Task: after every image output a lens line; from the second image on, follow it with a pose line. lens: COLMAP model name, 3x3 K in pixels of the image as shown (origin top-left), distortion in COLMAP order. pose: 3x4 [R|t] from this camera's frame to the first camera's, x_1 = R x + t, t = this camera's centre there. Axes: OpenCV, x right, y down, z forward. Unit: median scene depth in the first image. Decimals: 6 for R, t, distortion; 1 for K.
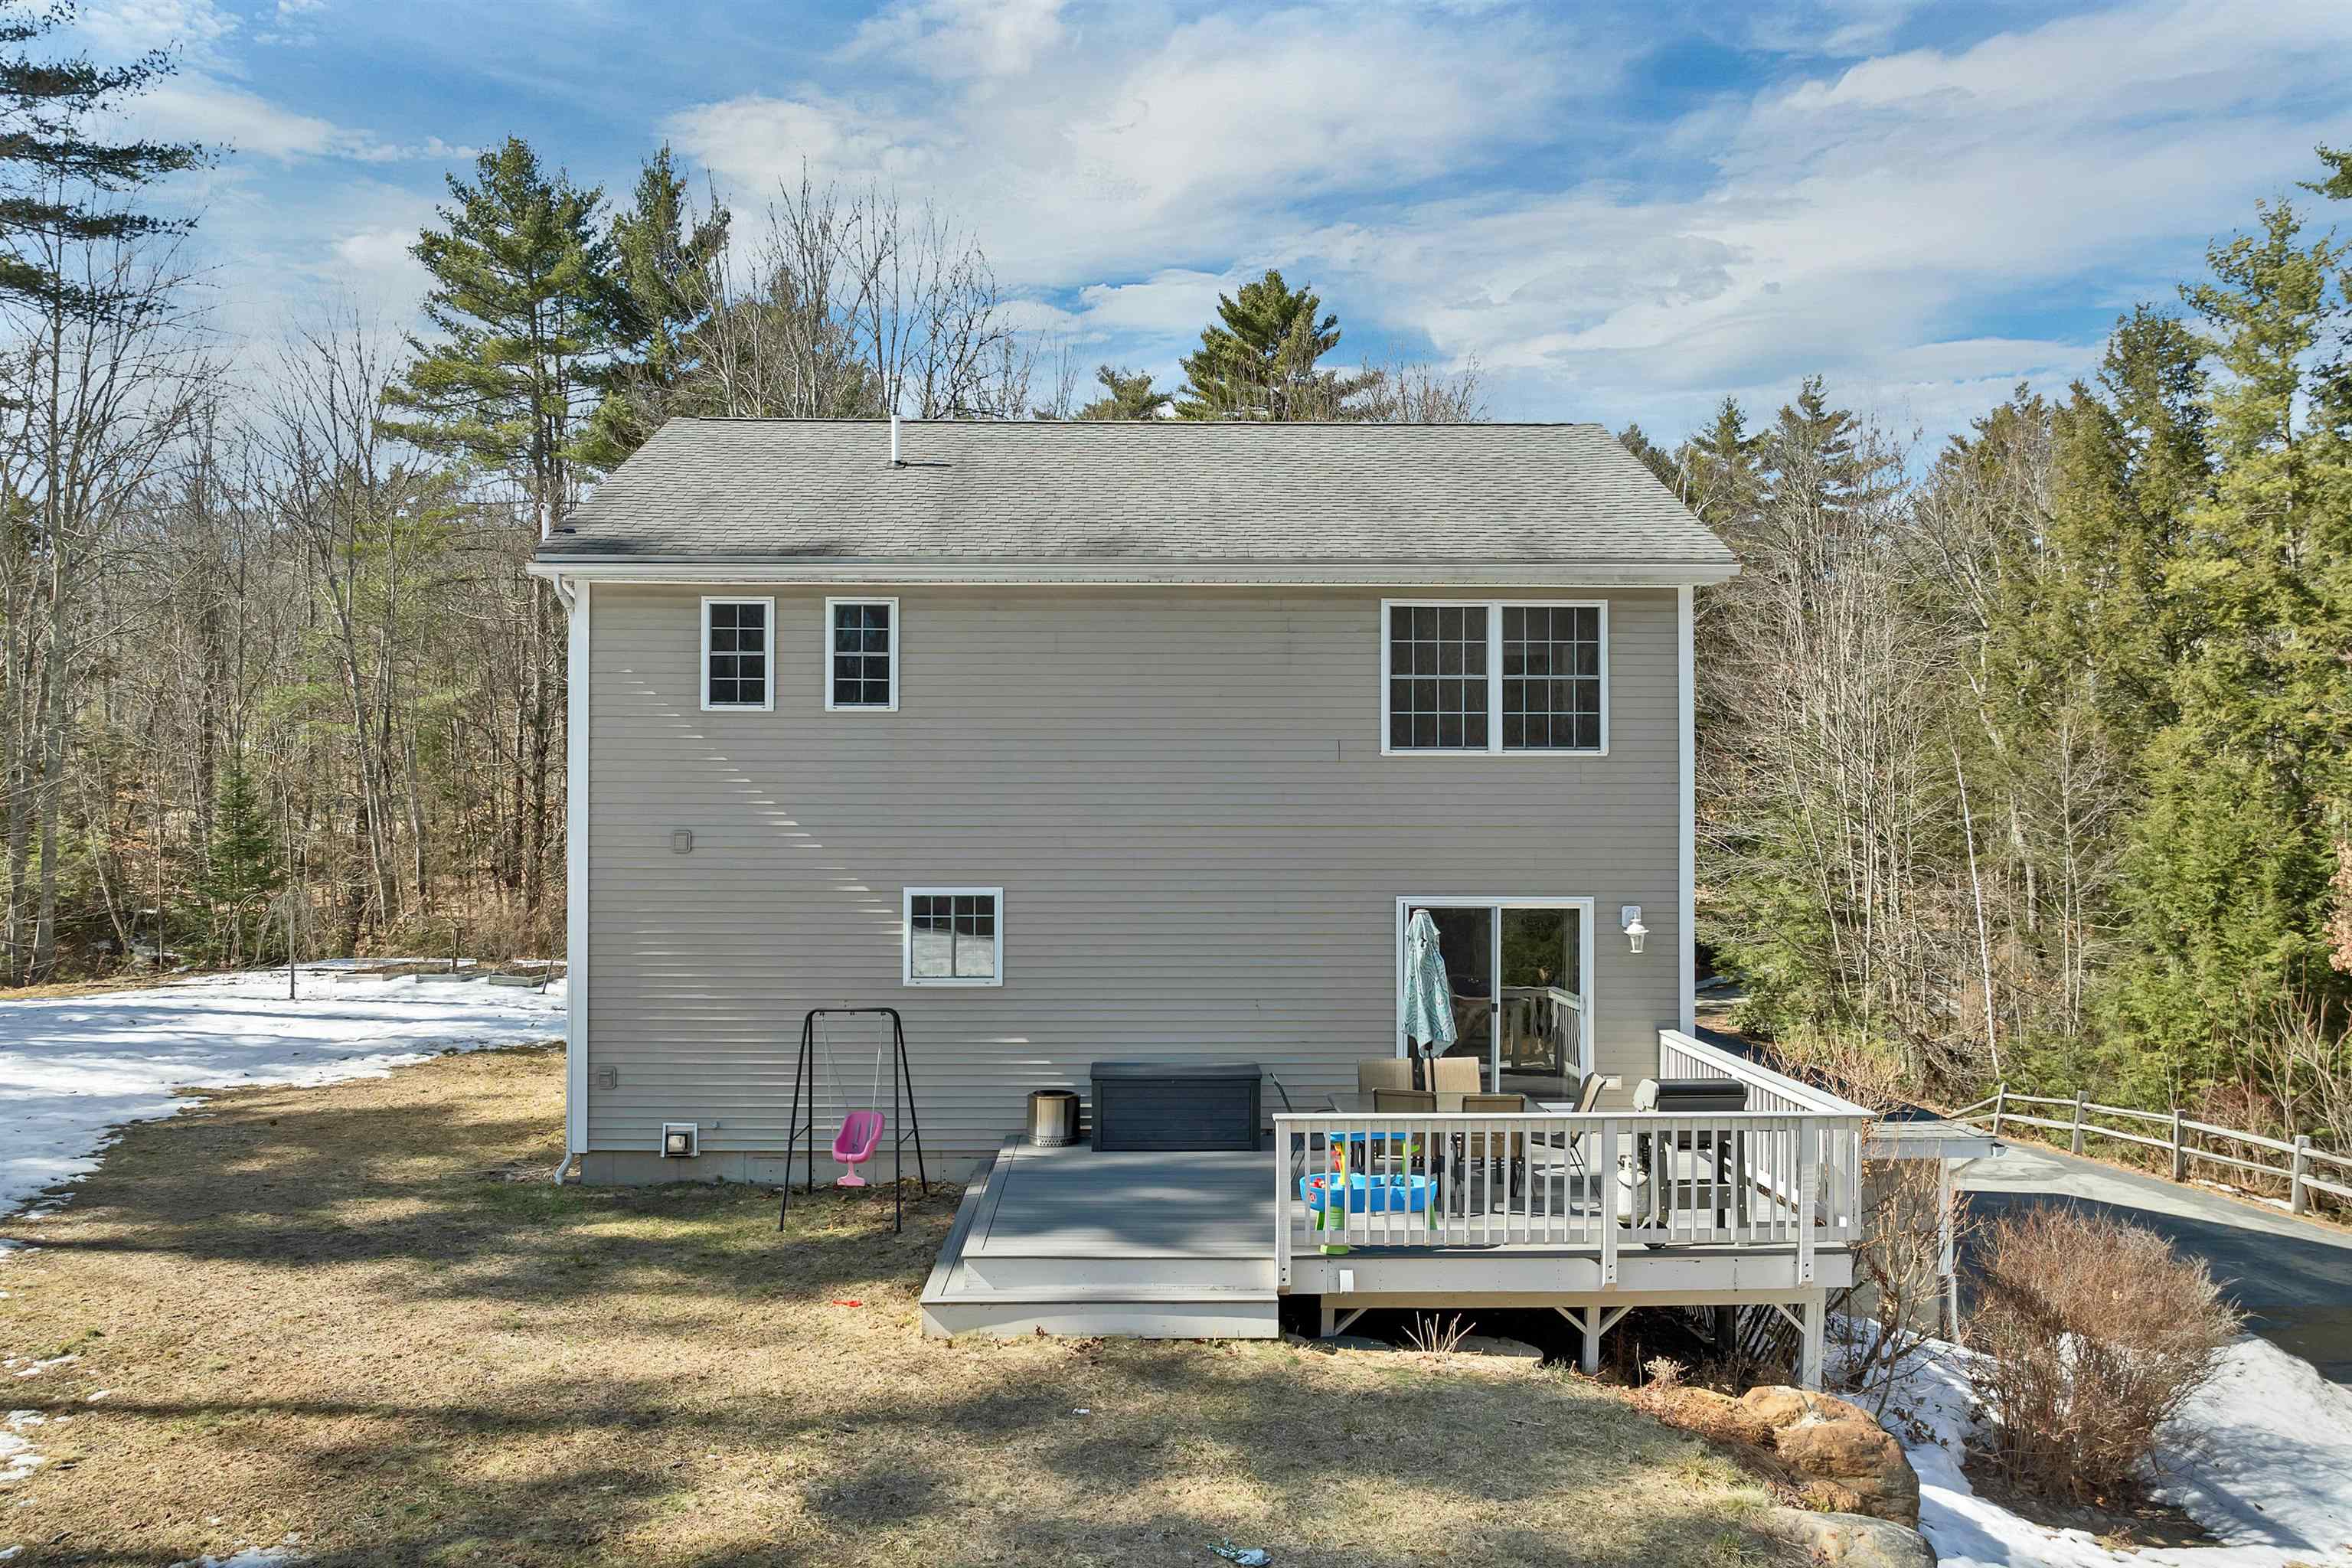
lens RADIAL K [[1703.9, 0, 1197.3], [0, 1703.9, 793.8], [0, 0, 1]] dist [-0.040281, 0.003519]
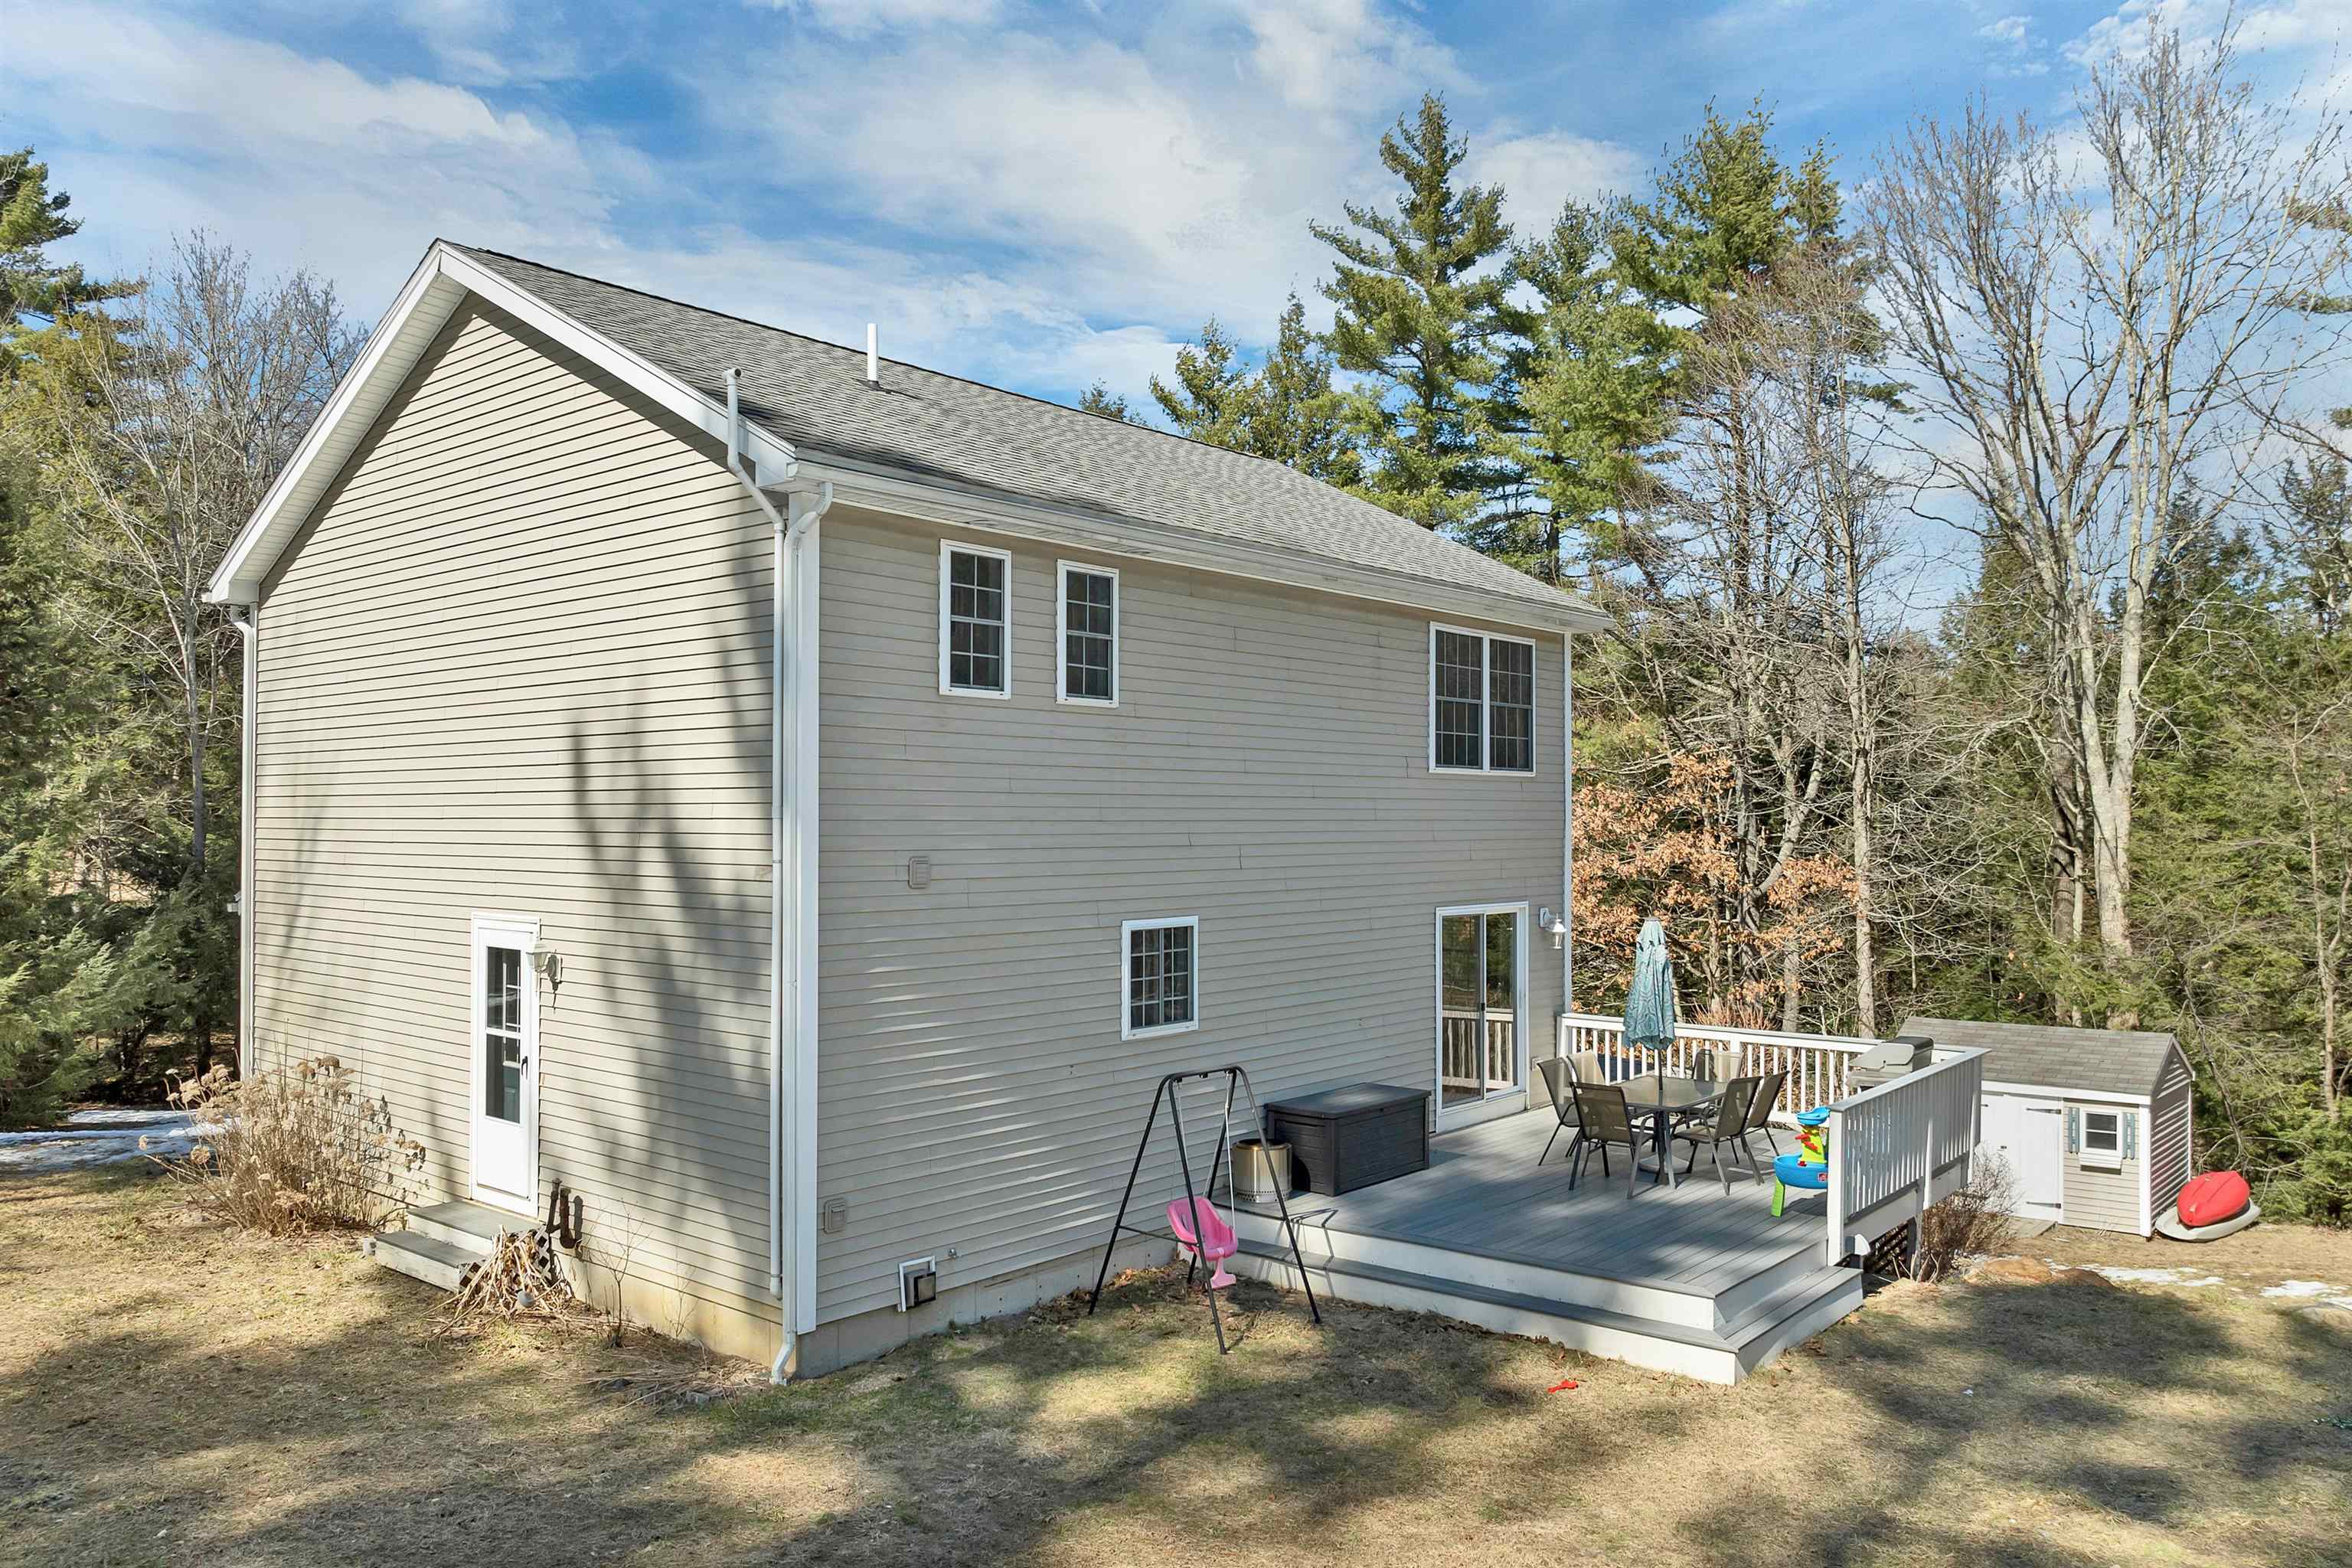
lens RADIAL K [[1703.9, 0, 1197.3], [0, 1703.9, 793.8], [0, 0, 1]] dist [-0.040281, 0.003519]
pose [[0.648448, 0.008985, 0.761206, -0.778474], [-0.013388, 0.999910, -0.000398, -0.007146], [-0.761141, -0.009932, 0.648510, 0.436723]]
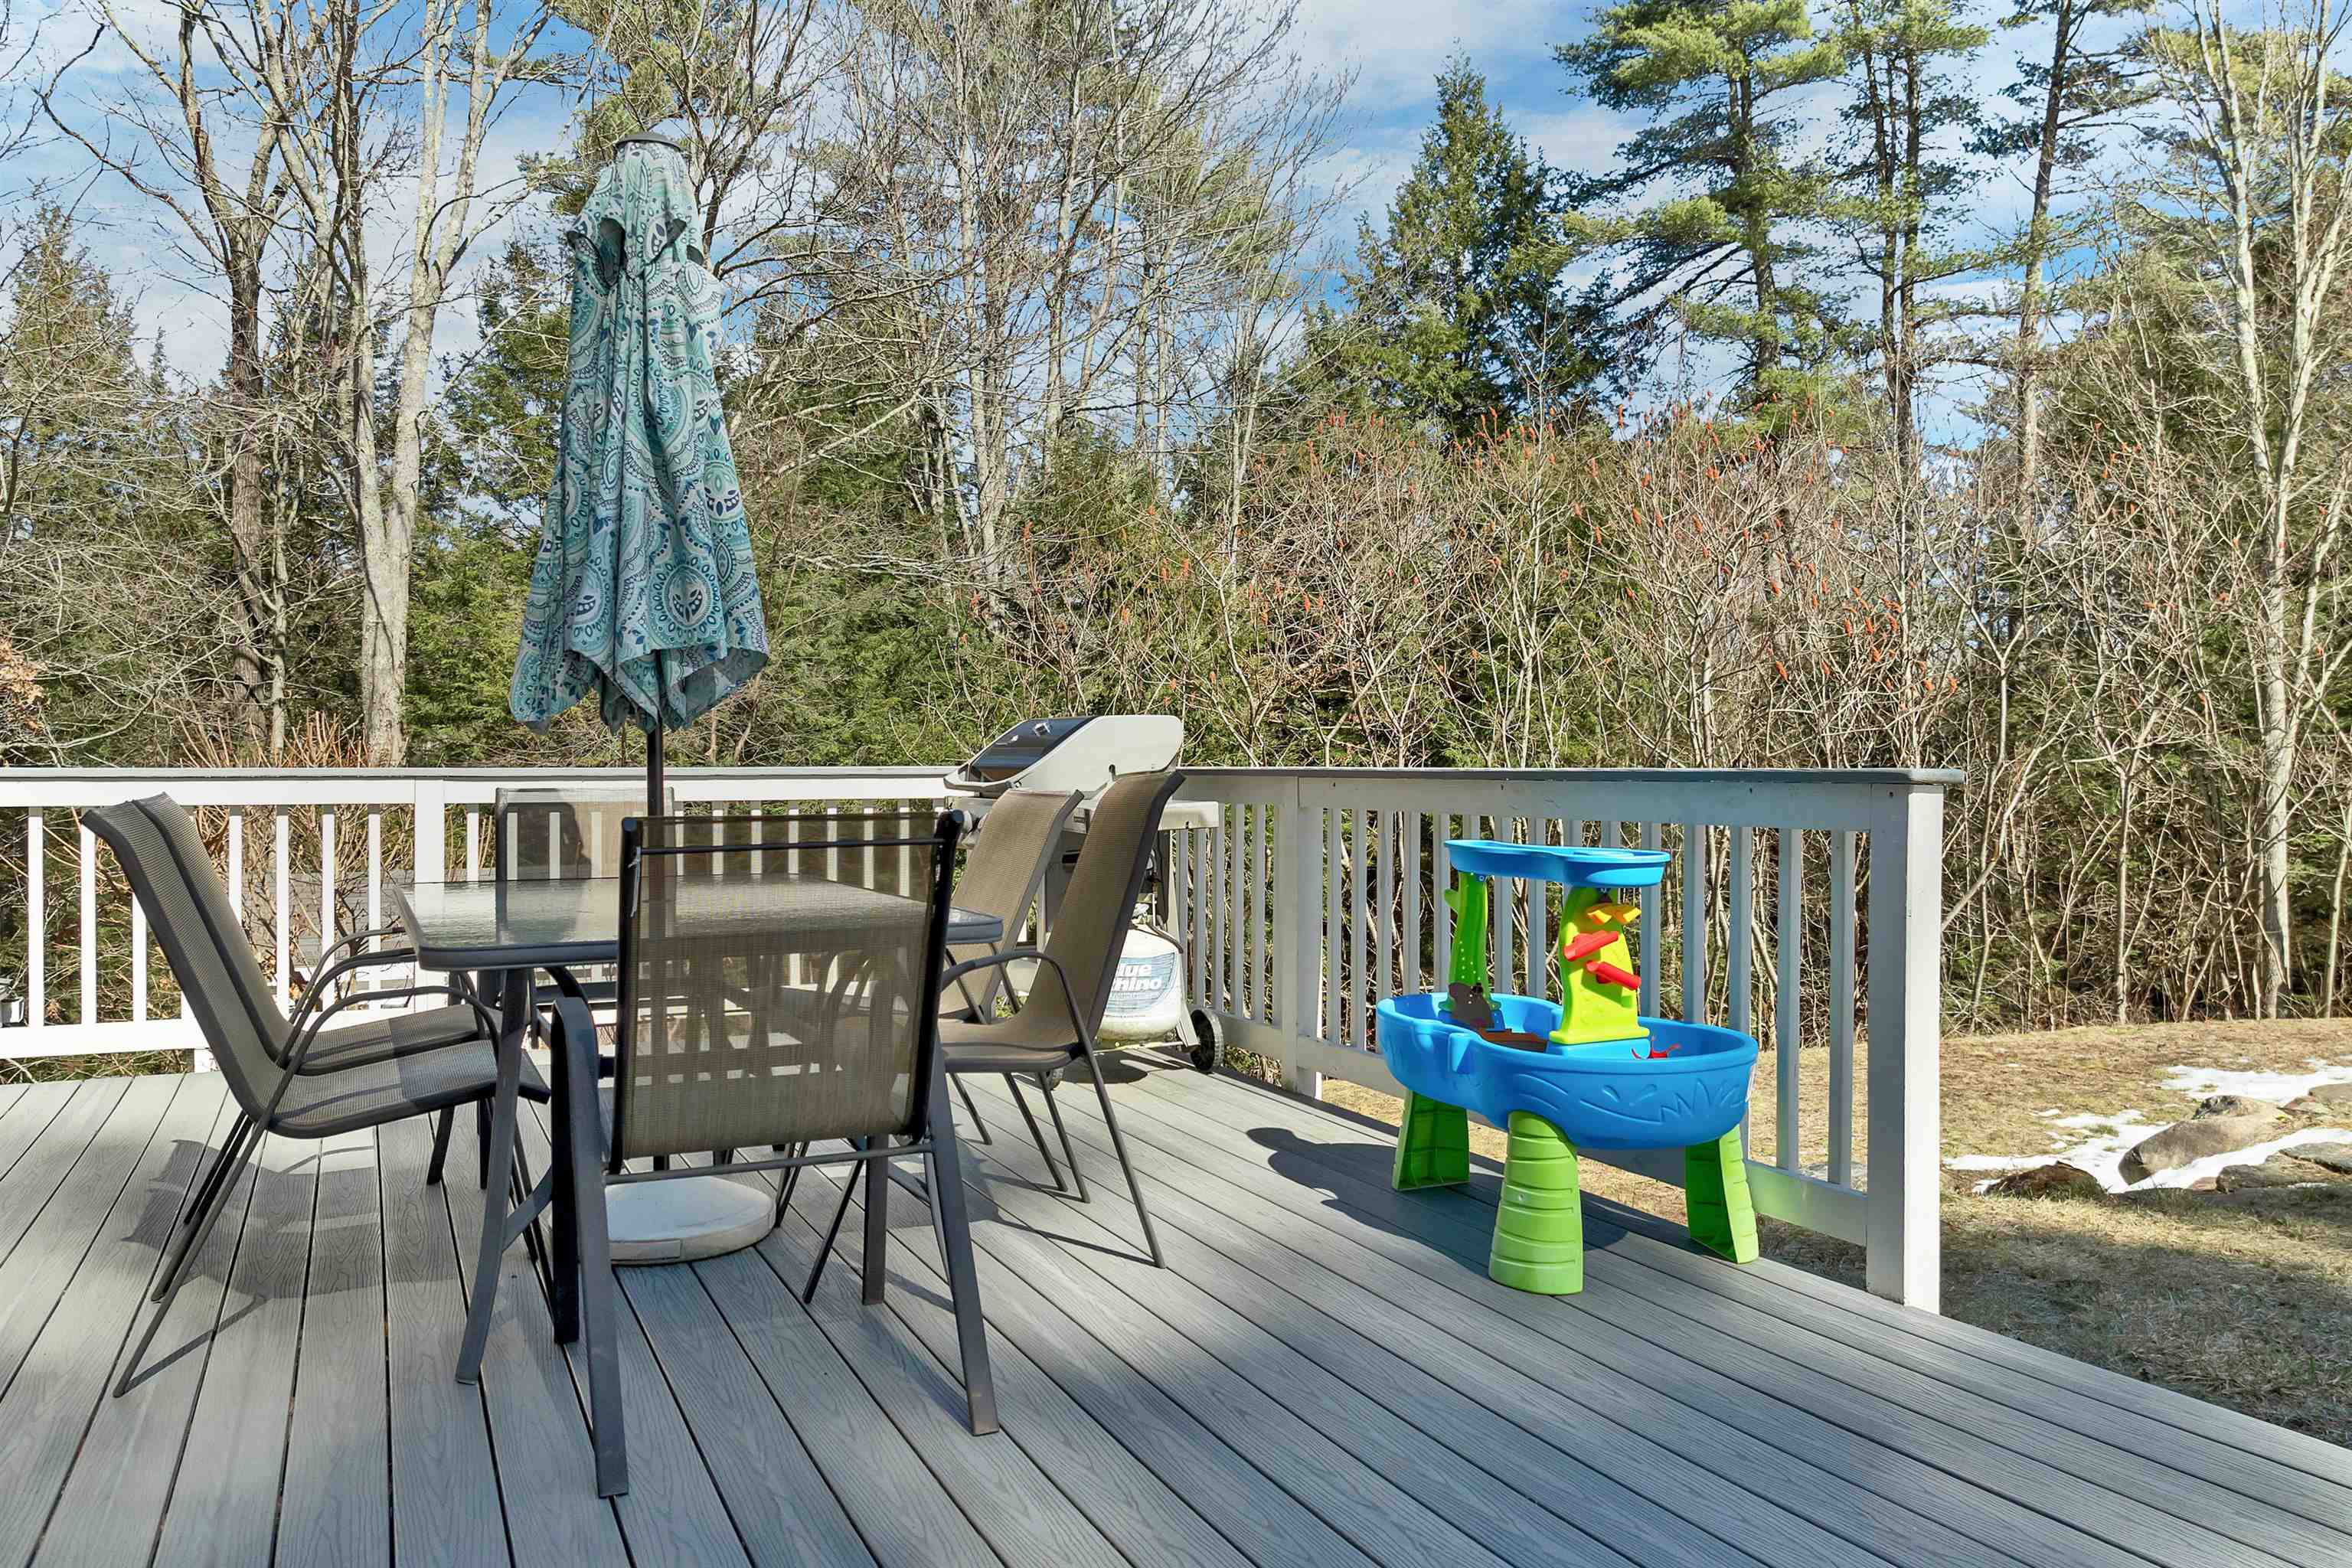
lens RADIAL K [[1703.9, 0, 1197.3], [0, 1703.9, 793.8], [0, 0, 1]] dist [-0.040281, 0.003519]
pose [[-0.406569, -0.020662, 0.913387, -0.138838], [-0.007914, 0.999786, 0.019094, 0.132527], [-0.913586, 0.000534, -0.406645, 0.836336]]
